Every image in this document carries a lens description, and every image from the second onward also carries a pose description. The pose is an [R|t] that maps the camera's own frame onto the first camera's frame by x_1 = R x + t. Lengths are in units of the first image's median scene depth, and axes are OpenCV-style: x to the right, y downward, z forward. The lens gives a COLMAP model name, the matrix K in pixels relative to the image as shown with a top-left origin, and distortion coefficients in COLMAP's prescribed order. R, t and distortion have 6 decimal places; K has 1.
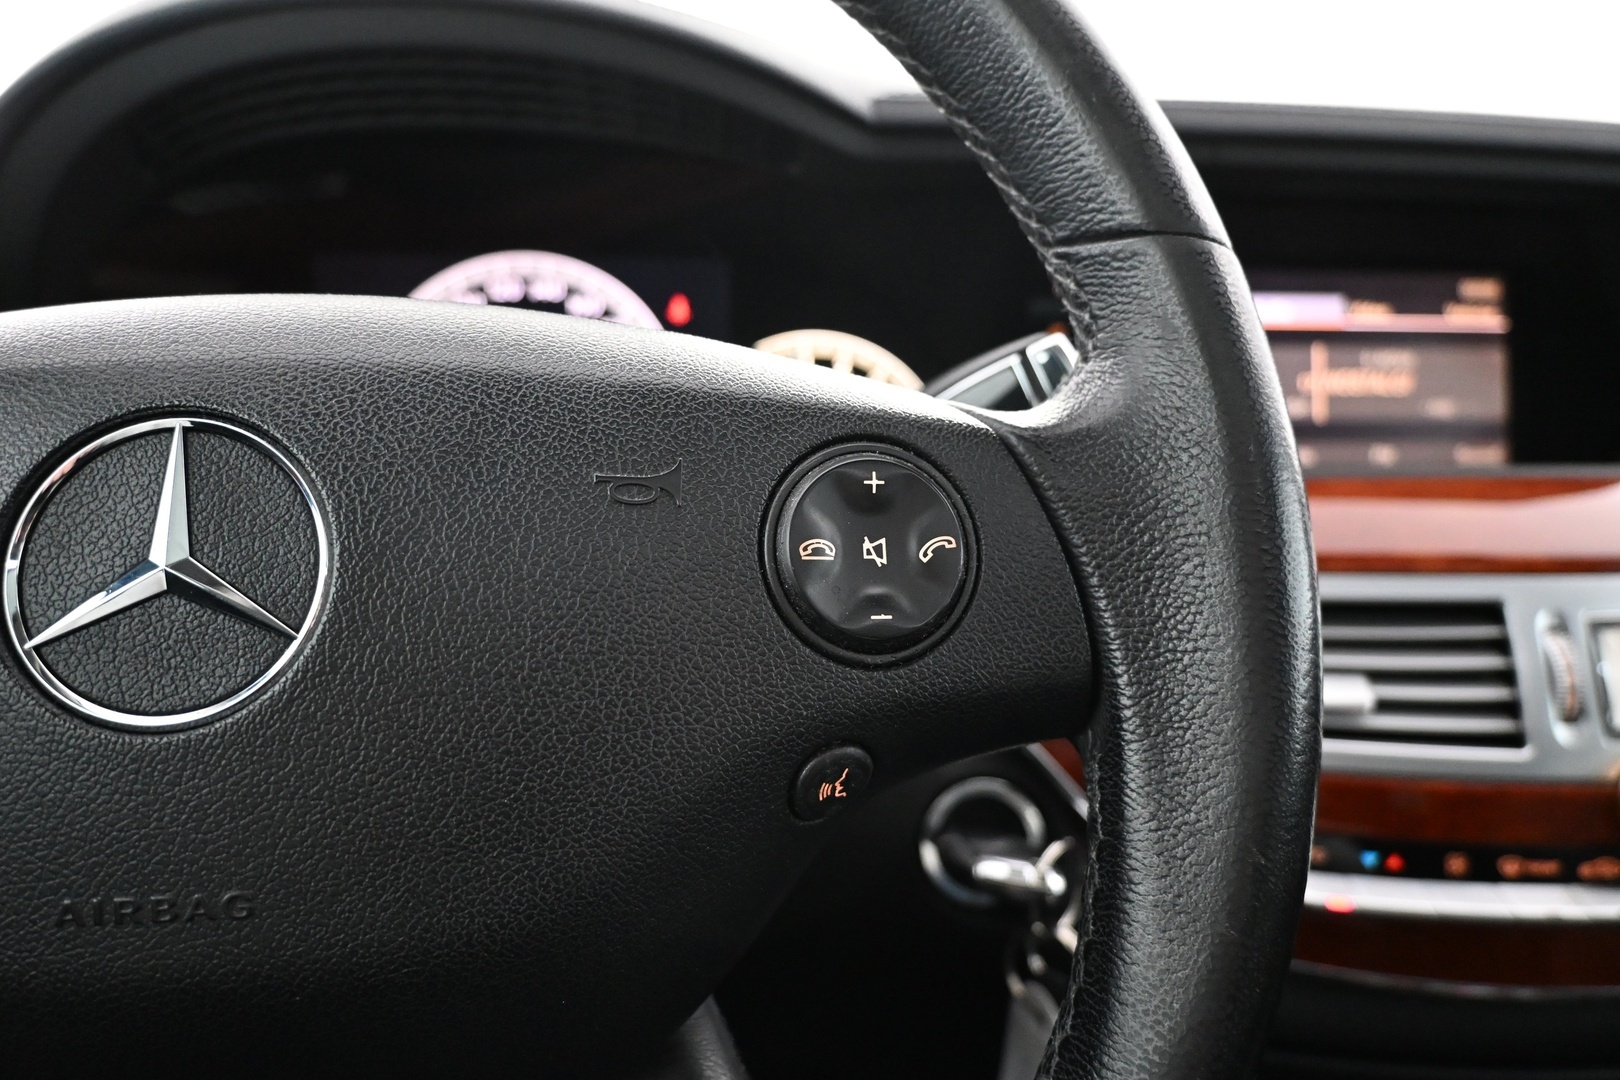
lens RADIAL K [[1146.0, 0, 810.0], [0, 1146.0, 540.0], [0, 0, 1]] dist [0.007244, 0.002717]
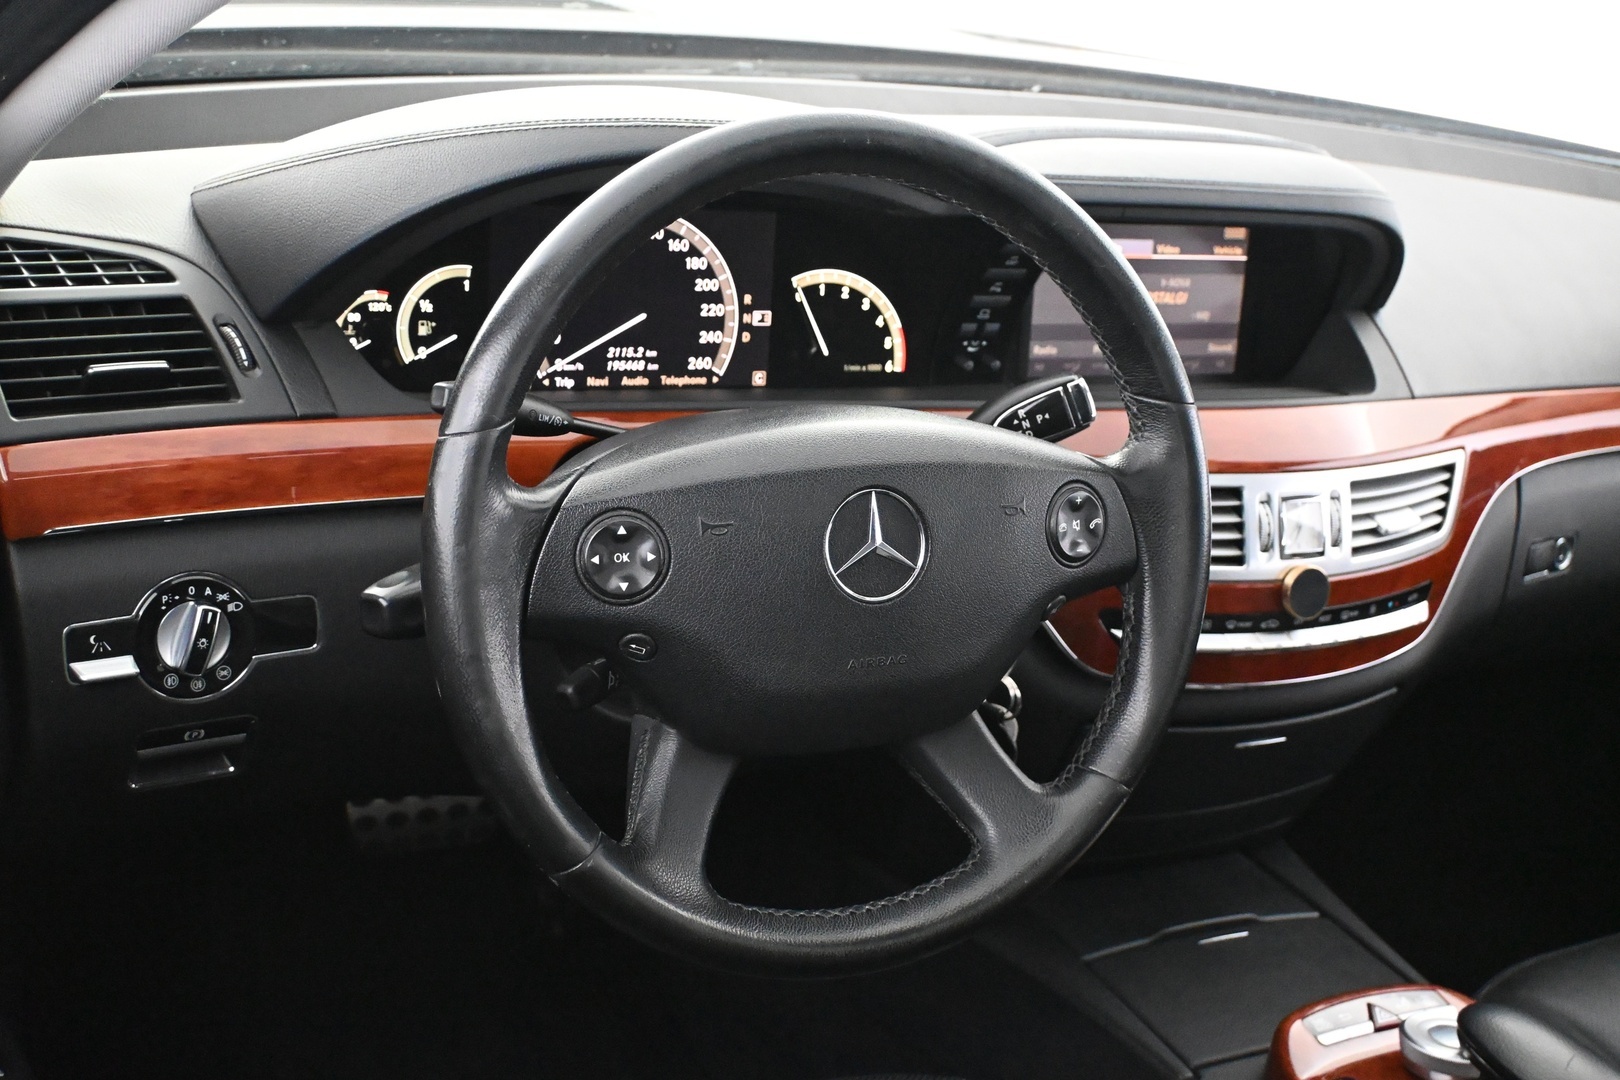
lens RADIAL K [[1874.9, 0, 810.0], [0, 1874.9, 540.0], [0, 0, 1]] dist [0.081294, -0.000719]
pose [[0.925678, -0.018498, 0.377859, -1.238396], [-0.069167, 0.973693, 0.217112, -0.492714], [-0.371935, -0.227111, 0.900047, -1.552033]]
